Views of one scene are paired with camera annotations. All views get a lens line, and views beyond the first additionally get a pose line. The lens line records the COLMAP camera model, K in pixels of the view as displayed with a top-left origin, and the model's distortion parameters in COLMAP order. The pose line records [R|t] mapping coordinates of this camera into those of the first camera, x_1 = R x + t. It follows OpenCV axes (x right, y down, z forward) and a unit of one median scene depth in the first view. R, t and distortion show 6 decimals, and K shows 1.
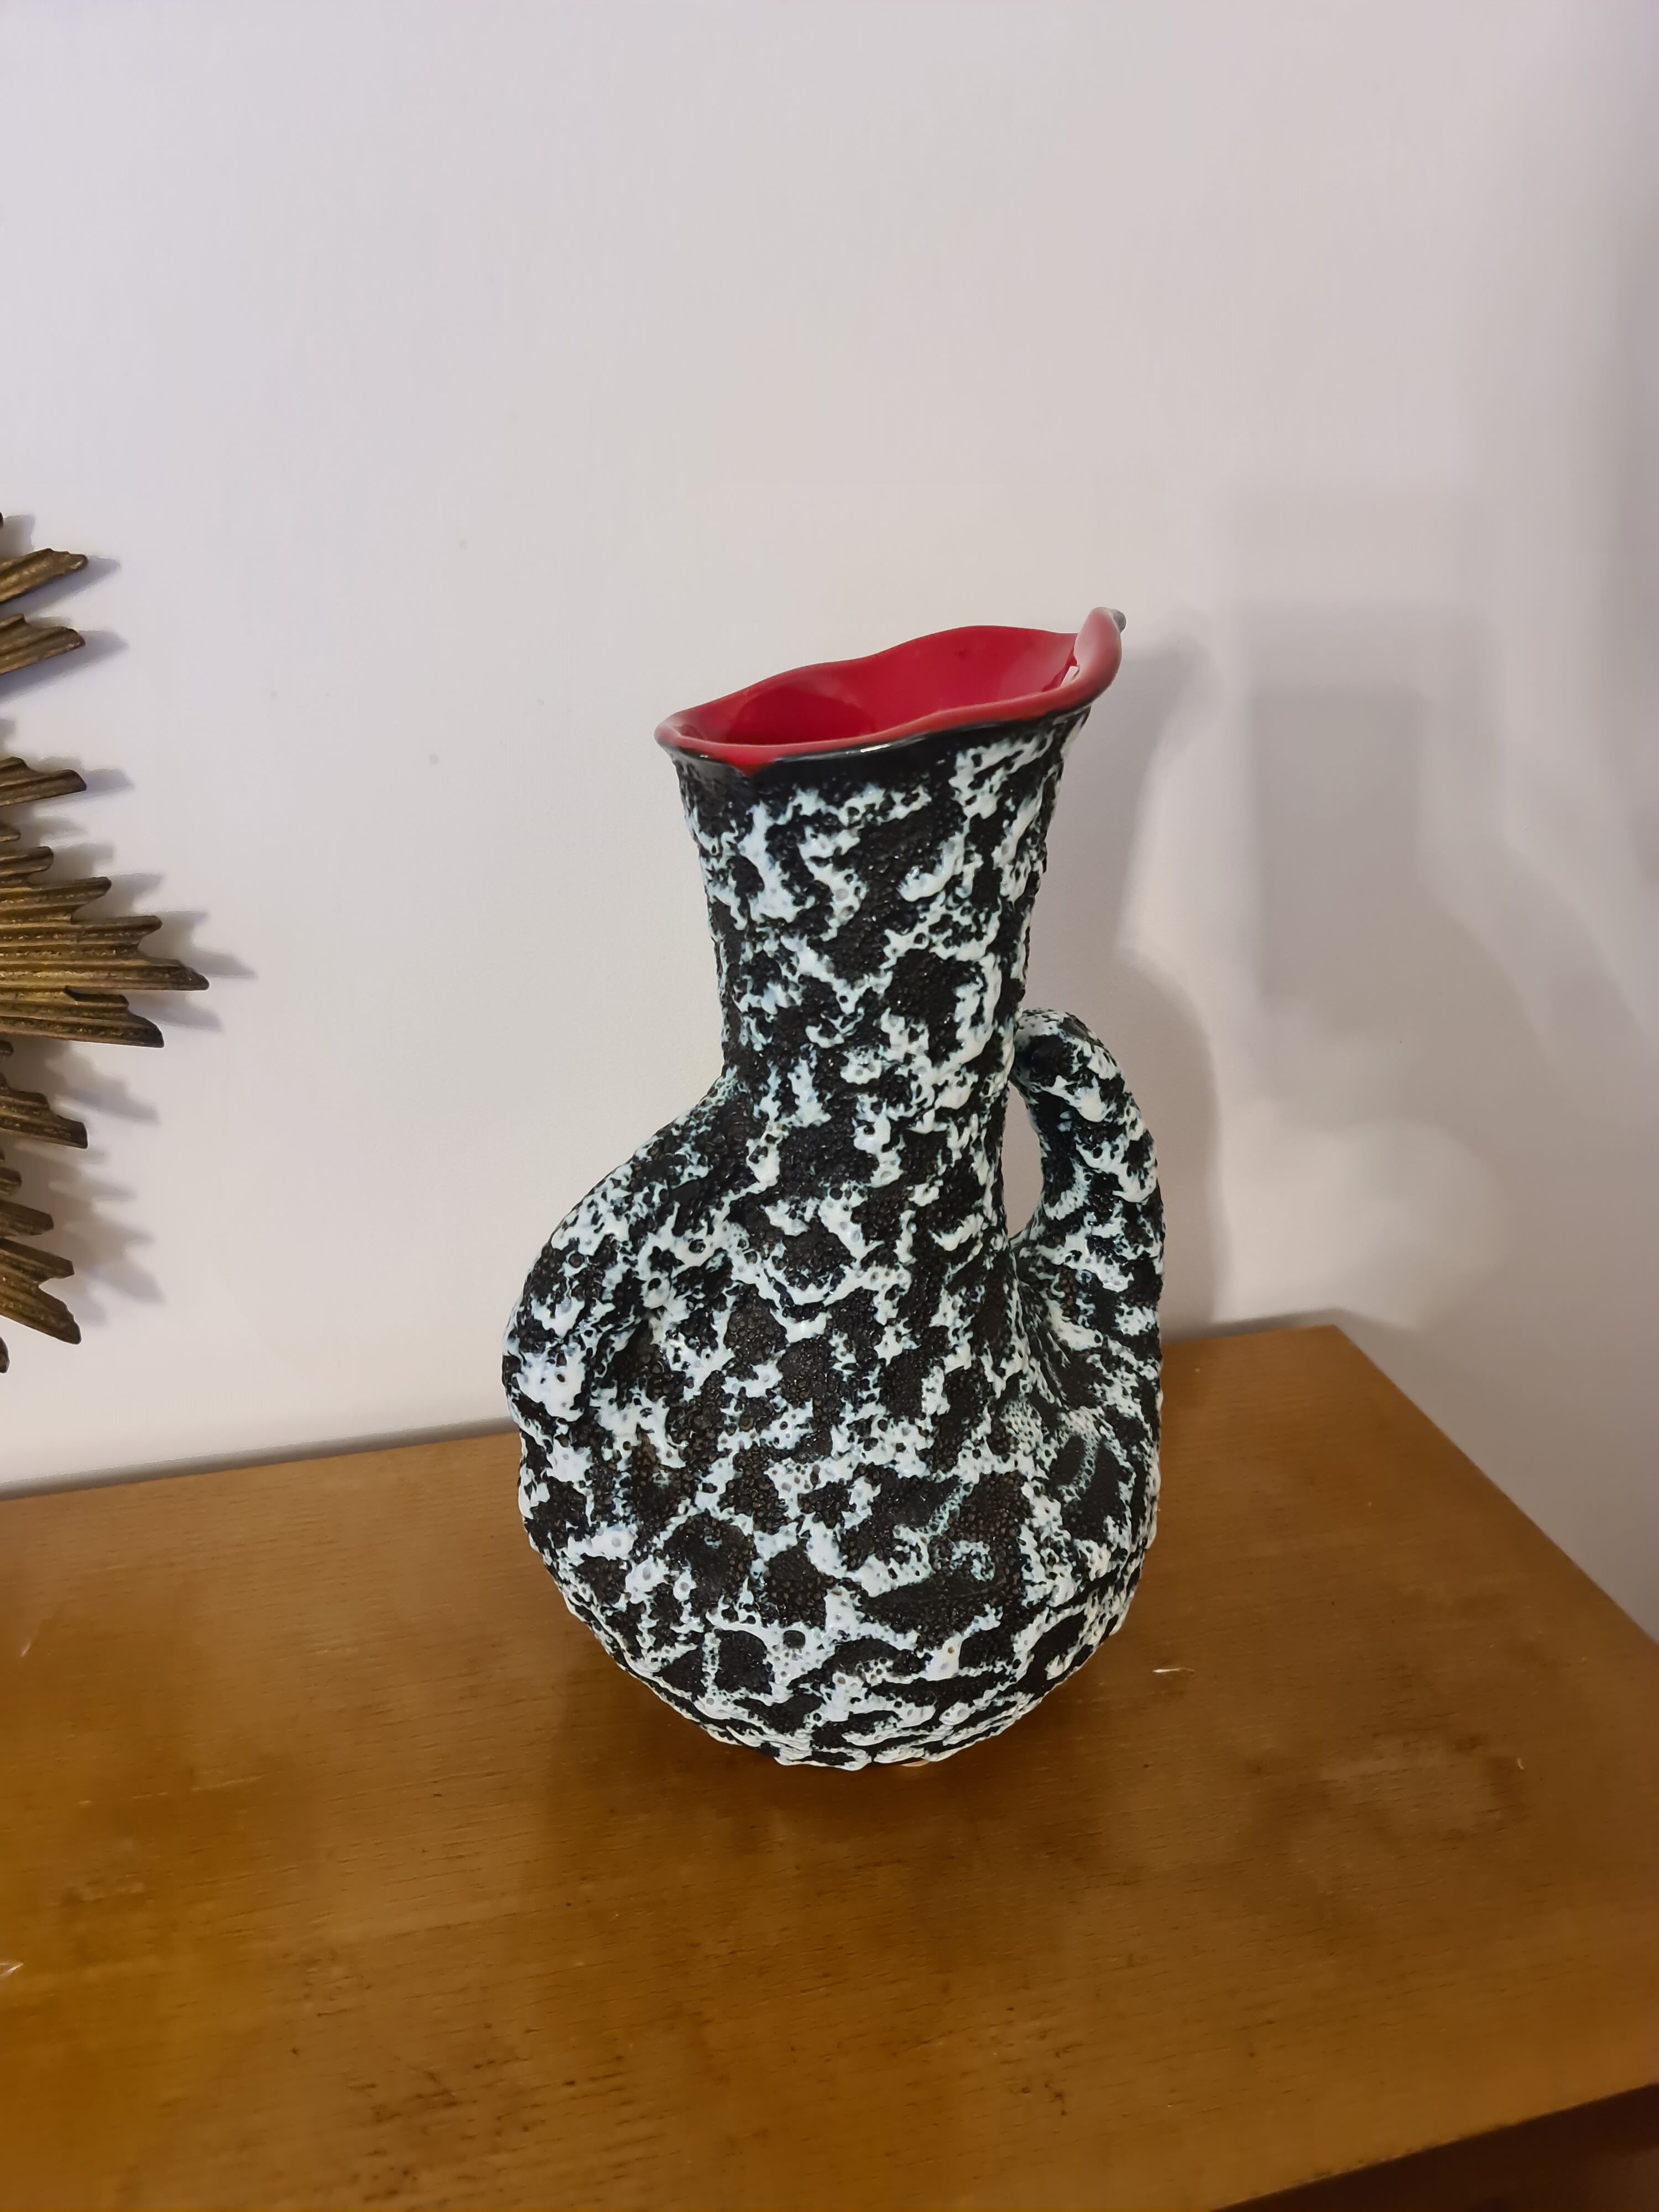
lens RADIAL K [[1686.3, 0, 816.0], [0, 1686.3, 1096.8], [0, 0, 1]] dist [0.028338, -0.005265]
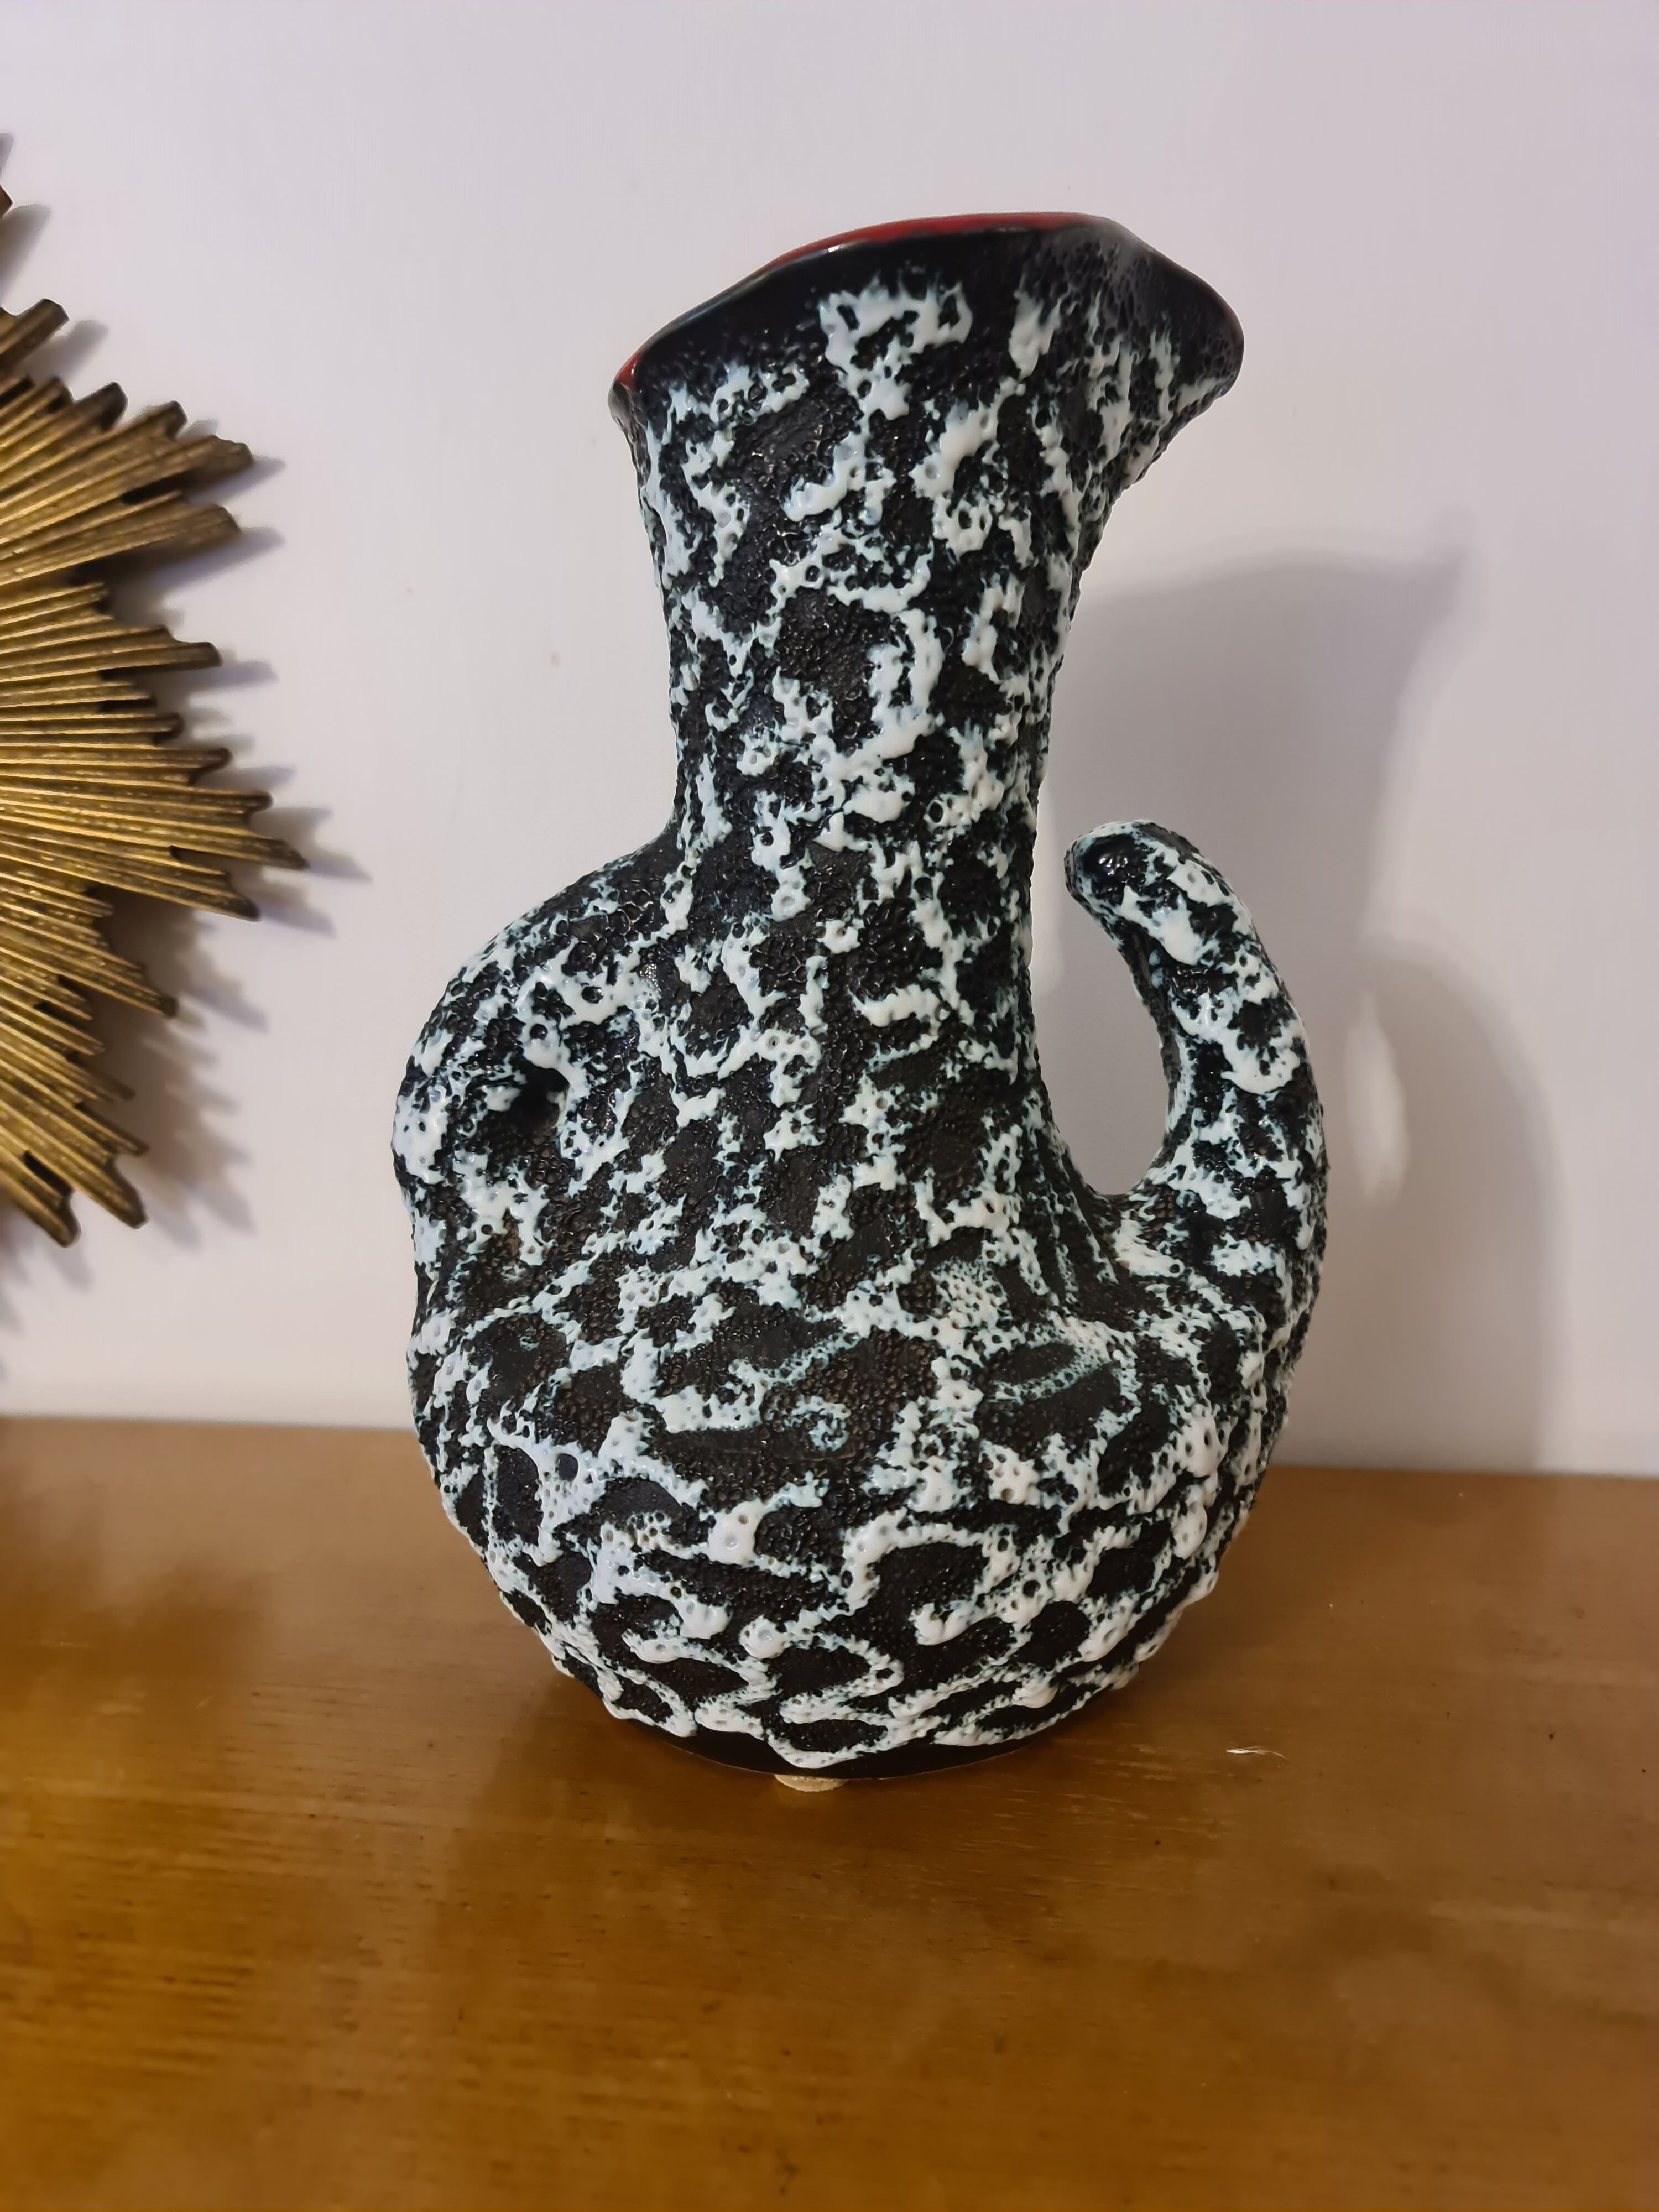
lens RADIAL K [[1686.3, 0, 816.0], [0, 1686.3, 1096.8], [0, 0, 1]] dist [0.028338, -0.005265]
pose [[0.876842, 0.054362, -0.477696, 0.431020], [-0.185448, 0.954940, -0.231730, 0.310847], [0.443574, 0.291779, 0.847412, 0.349695]]
